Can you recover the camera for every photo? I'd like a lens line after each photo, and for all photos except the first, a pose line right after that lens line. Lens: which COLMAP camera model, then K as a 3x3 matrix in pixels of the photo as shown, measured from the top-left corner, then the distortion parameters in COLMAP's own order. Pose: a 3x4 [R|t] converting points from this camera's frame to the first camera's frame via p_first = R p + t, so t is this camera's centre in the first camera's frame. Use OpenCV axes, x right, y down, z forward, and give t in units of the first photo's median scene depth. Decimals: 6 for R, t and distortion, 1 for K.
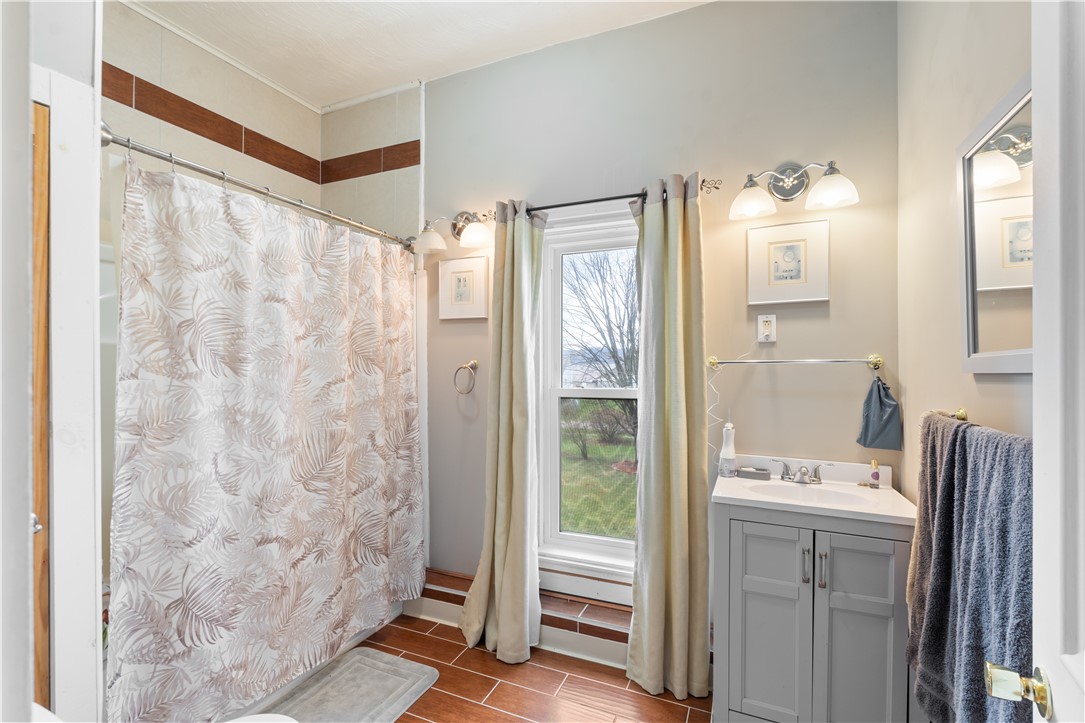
lens RADIAL K [[494.9, 0, 543.2], [0, 494.9, 366.2], [0, 0, 1]] dist [-0.000854, -0.000034]
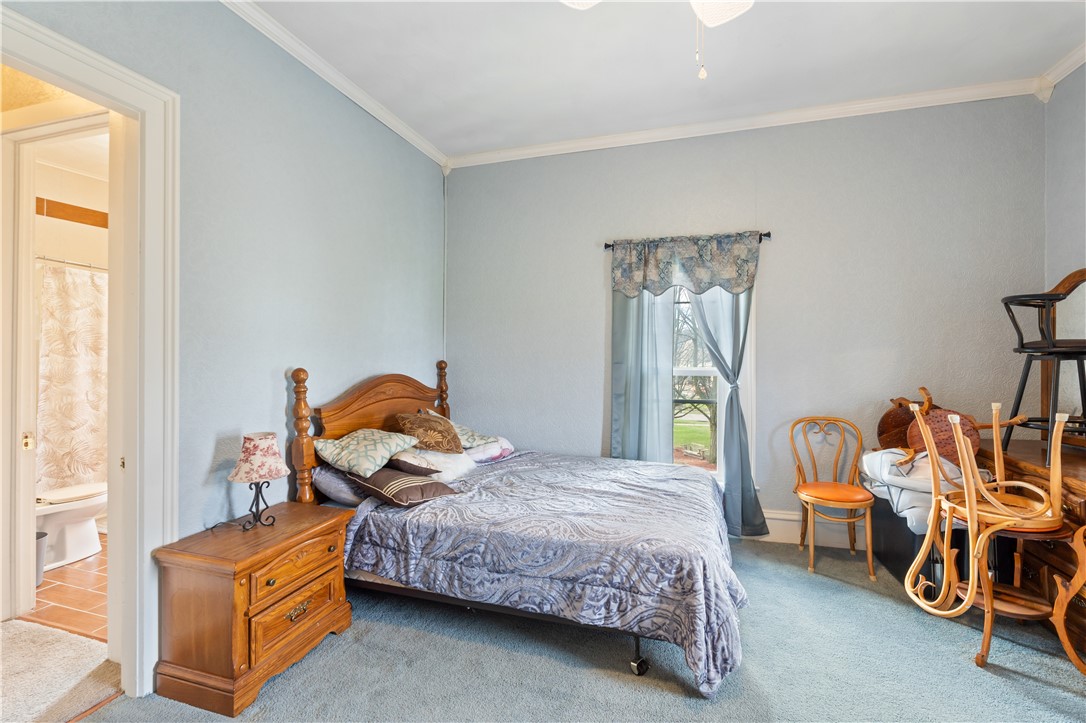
lens RADIAL K [[495.4, 0, 537.7], [0, 495.4, 354.1], [0, 0, 1]] dist [-0.000854, -0.000034]
pose [[0.995091, -0.000224, 0.098966, 1.208364], [0.000137, 1.000000, 0.000887, 0.010605], [-0.098966, -0.000869, 0.995090, -1.507691]]
